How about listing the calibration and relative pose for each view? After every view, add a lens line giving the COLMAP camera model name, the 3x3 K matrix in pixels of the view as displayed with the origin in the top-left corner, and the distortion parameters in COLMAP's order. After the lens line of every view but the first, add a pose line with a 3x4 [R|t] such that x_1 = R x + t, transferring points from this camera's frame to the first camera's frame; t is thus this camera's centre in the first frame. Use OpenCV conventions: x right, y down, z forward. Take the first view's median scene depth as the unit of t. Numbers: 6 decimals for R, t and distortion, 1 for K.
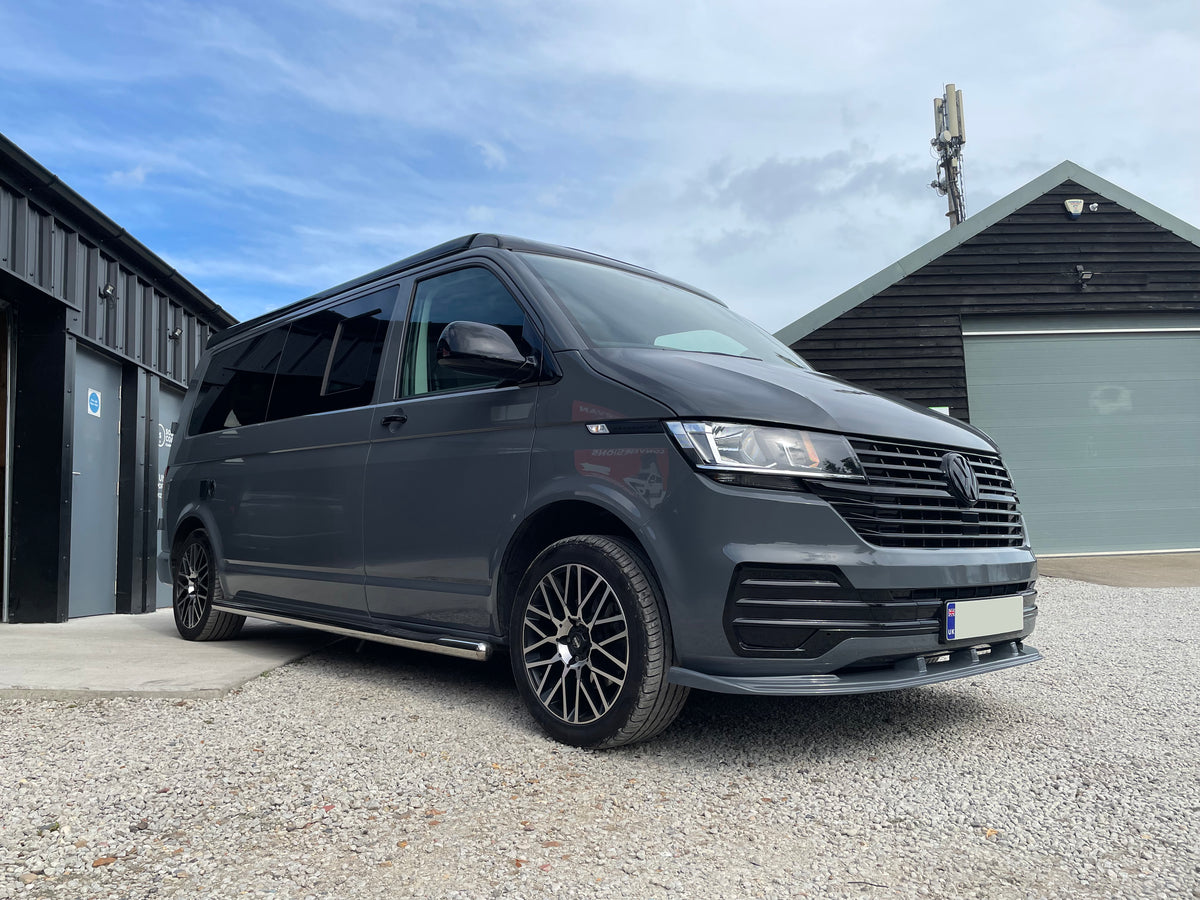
lens RADIAL K [[914.6, 0, 590.5], [0, 914.6, 455.7], [0, 0, 1]] dist [0.083412, -0.111038]
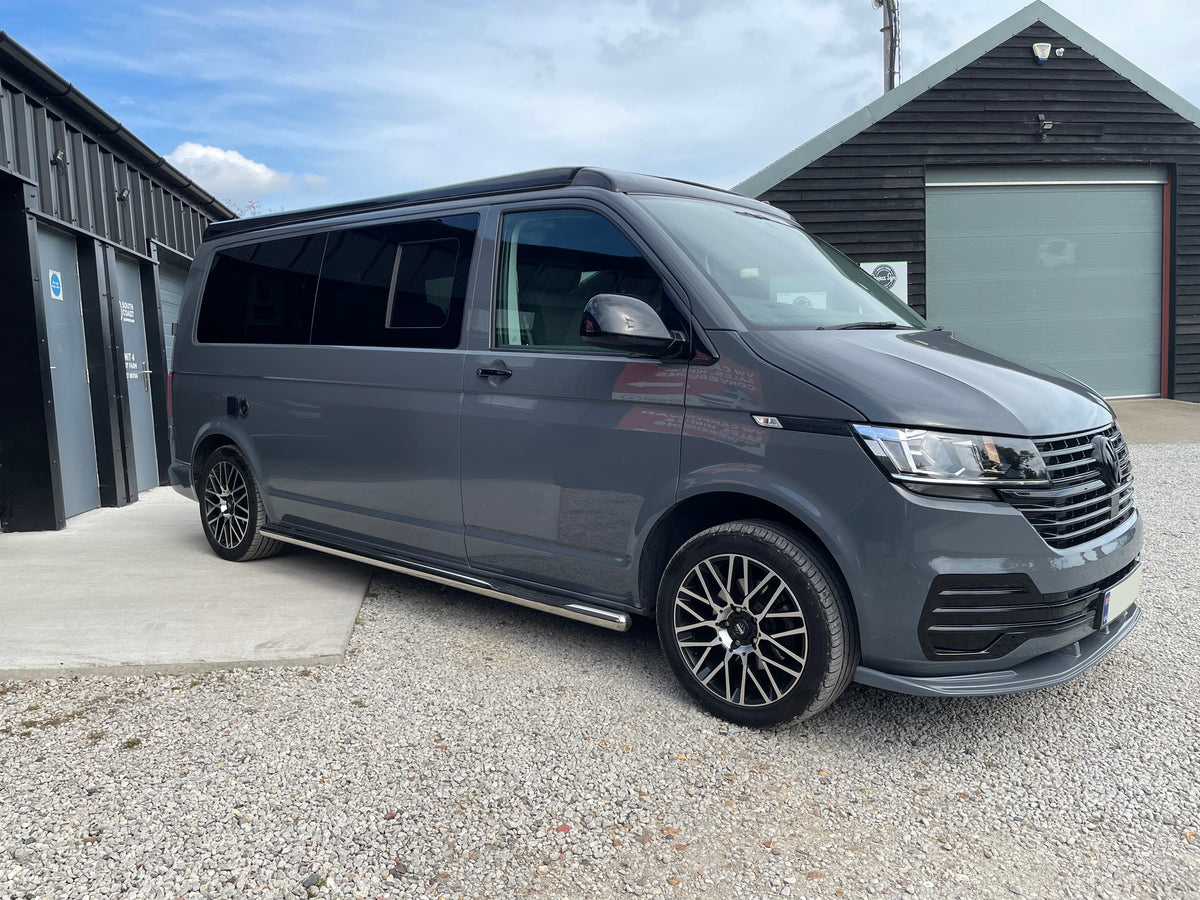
lens RADIAL K [[914.6, 0, 593.6], [0, 914.6, 456.7], [0, 0, 1]] dist [0.083412, -0.111038]
pose [[0.993784, -0.018952, 0.109699, -0.235997], [-0.003367, 0.979836, 0.199774, -0.155718], [-0.111273, -0.198901, 0.973682, 0.048015]]
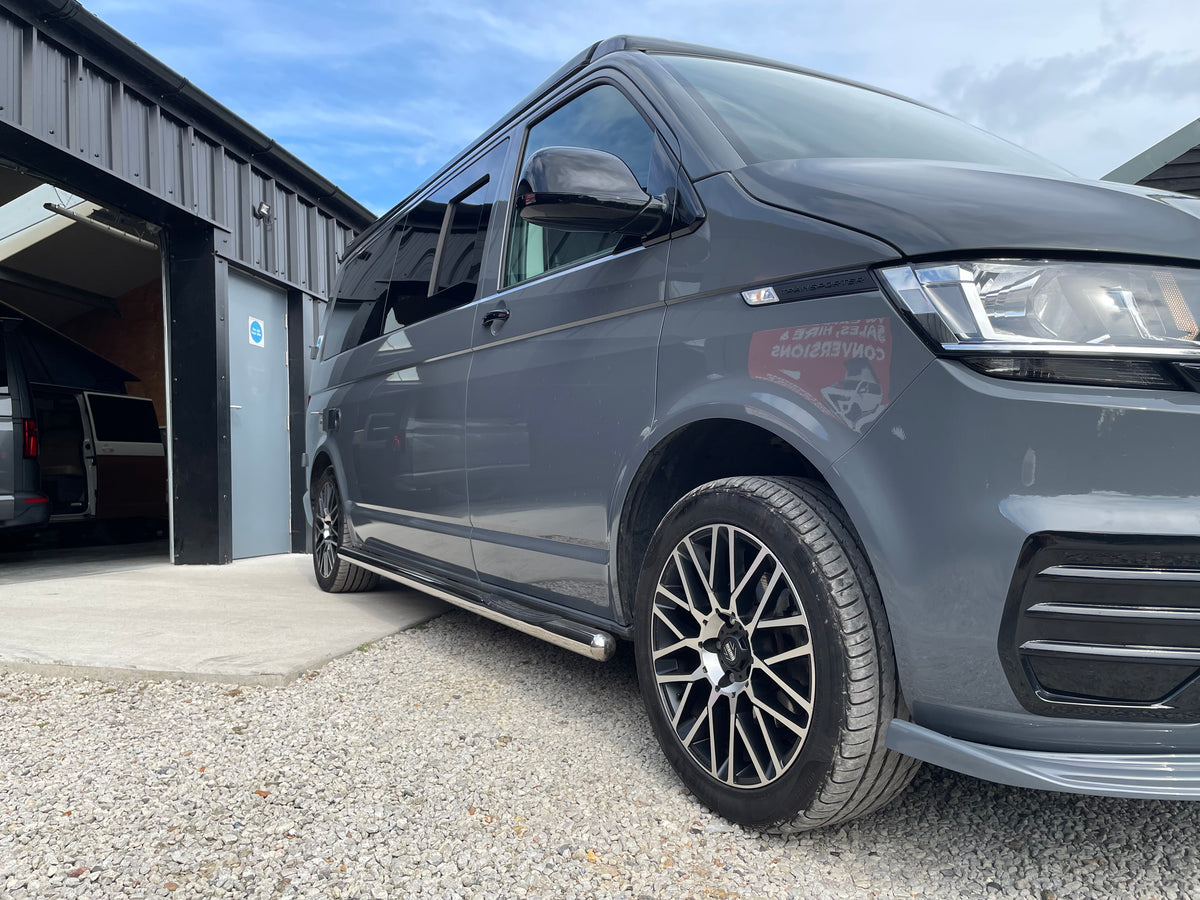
lens RADIAL K [[914.5, 0, 597.0], [0, 914.5, 454.3], [0, 0, 1]] dist [0.054997, -0.055383]
pose [[0.973251, -0.011718, -0.229445, 0.032887], [0.028568, 0.997120, 0.070254, 0.022602], [0.227961, -0.074929, 0.970783, 0.328643]]
